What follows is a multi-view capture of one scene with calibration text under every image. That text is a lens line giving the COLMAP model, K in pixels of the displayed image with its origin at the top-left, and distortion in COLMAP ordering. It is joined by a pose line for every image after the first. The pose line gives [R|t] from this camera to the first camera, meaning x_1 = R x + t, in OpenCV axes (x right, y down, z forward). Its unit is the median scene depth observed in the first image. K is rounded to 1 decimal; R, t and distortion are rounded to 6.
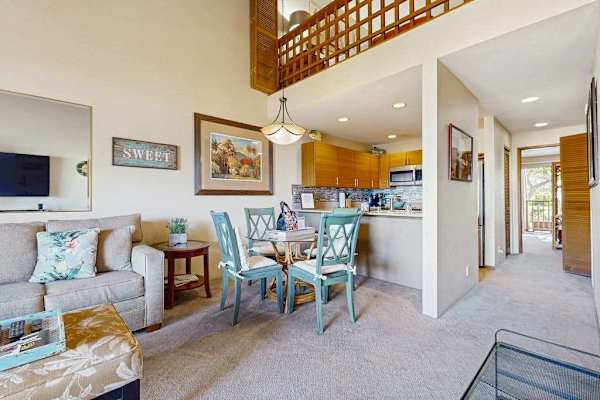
lens RADIAL K [[263.9, 0, 299.3], [0, 263.9, 195.2], [0, 0, 1]] dist [0.000920, 0.000225]
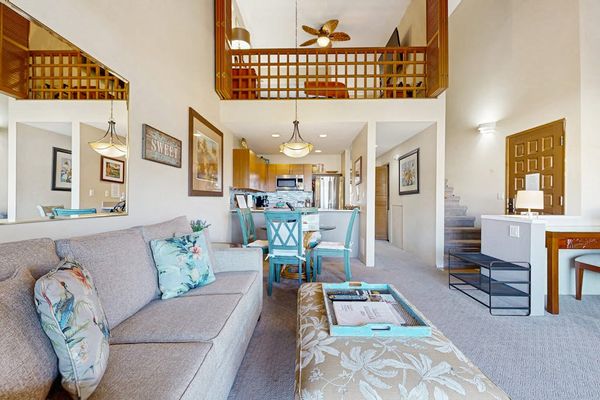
lens RADIAL K [[261.9, 0, 300.0], [0, 261.9, 200.0], [0, 0, 1]] dist [-0.003005, -0.000559]
pose [[0.709028, 0.000830, 0.705180, -0.664211], [-0.009923, 0.999912, 0.008800, 0.002125], [-0.705111, -0.013236, 0.708973, 0.058532]]
